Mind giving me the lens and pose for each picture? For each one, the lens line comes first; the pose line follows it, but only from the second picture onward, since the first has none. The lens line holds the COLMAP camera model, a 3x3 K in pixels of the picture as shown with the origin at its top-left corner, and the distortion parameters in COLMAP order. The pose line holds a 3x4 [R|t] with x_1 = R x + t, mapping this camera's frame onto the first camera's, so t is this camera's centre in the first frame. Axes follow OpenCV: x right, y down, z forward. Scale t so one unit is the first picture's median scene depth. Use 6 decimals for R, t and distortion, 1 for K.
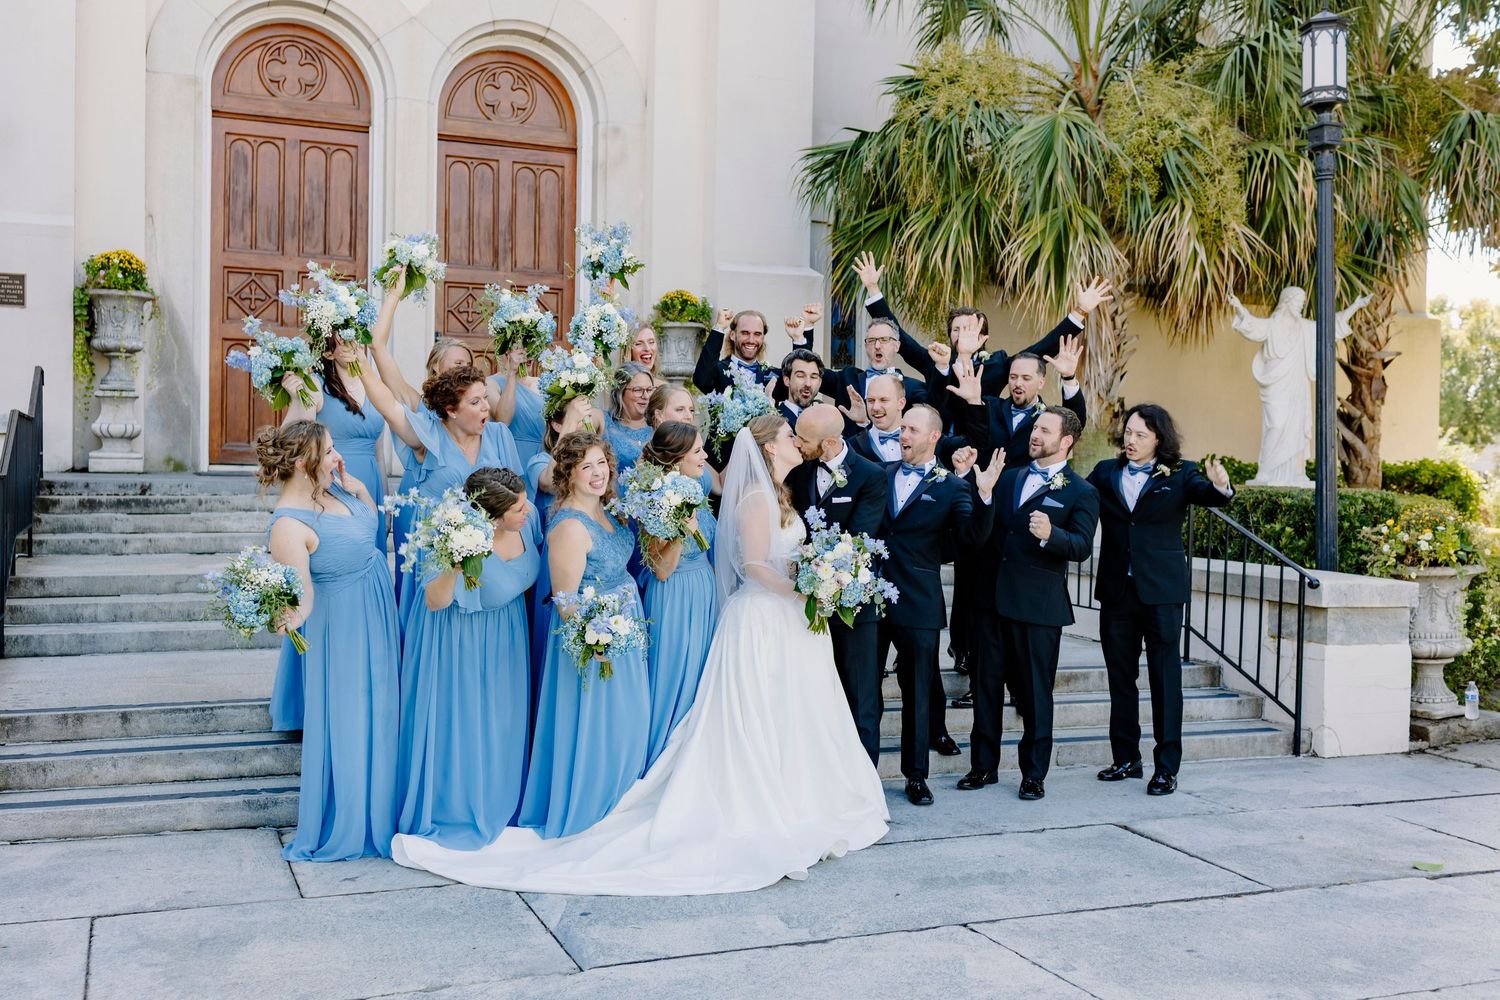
lens RADIAL K [[1492.2, 0, 748.4], [0, 1492.2, 491.9], [0, 0, 1]] dist [0.017238, 0.000000]
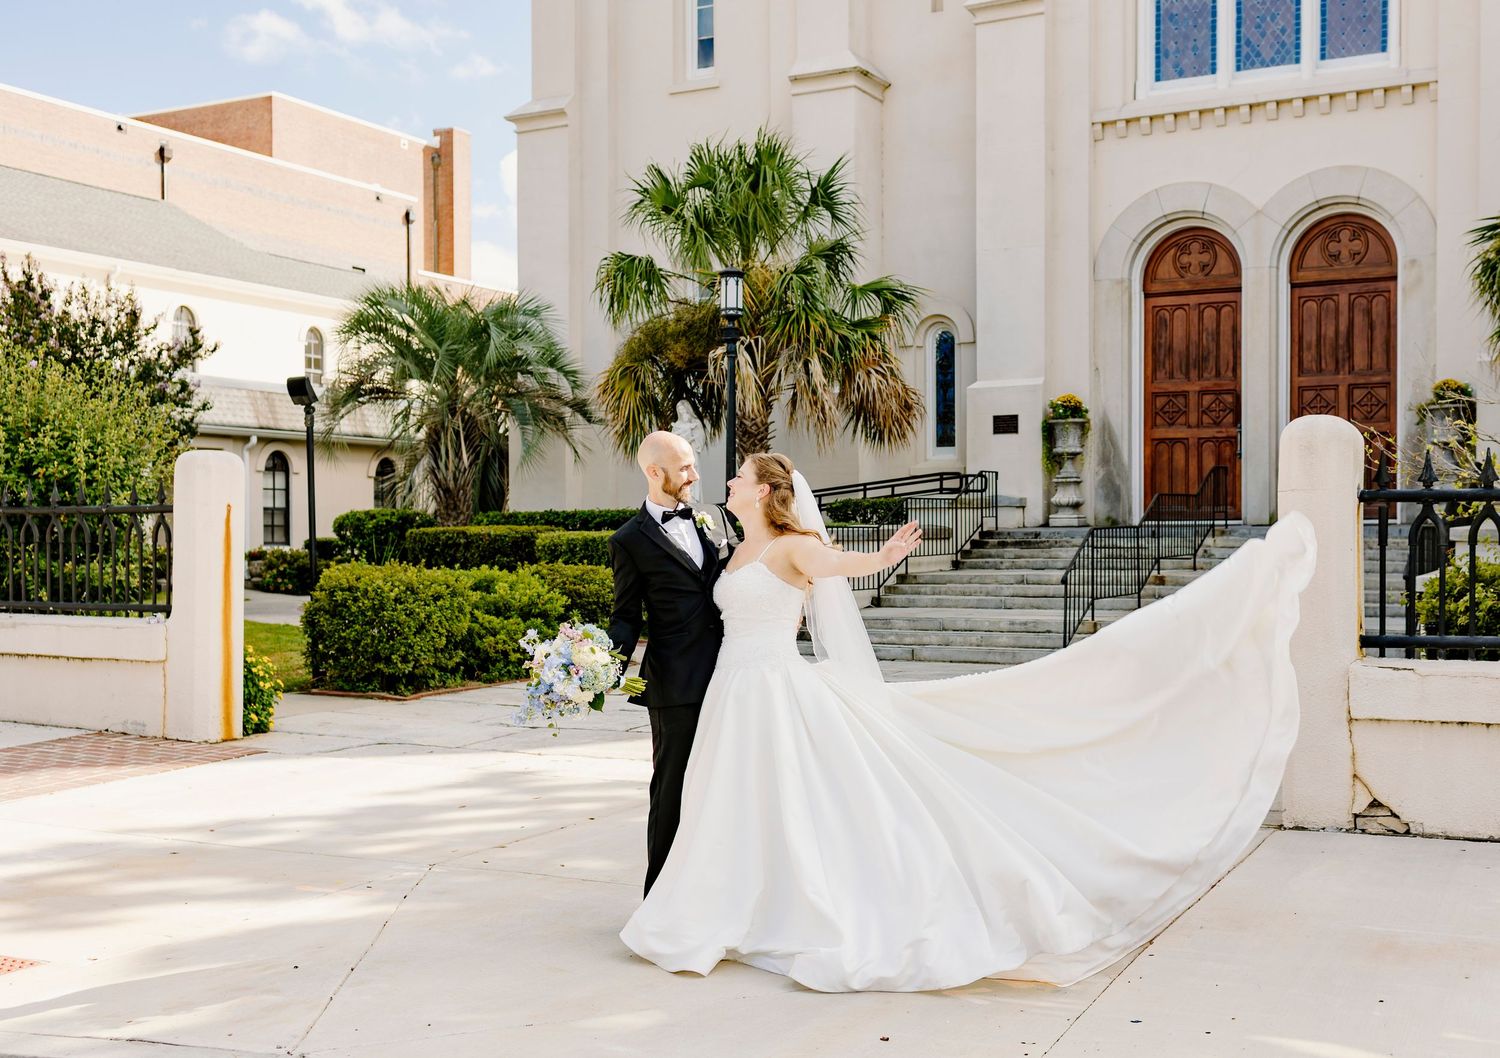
lens RADIAL K [[1574.2, 0, 750.2], [0, 1574.2, 531.5], [0, 0, 1]] dist [0.013004, 0.000000]
pose [[0.630938, -0.016184, -0.775665, 0.640615], [0.006158, 0.999855, -0.015853, 0.016157], [0.775809, 0.005226, 0.630946, -0.347987]]
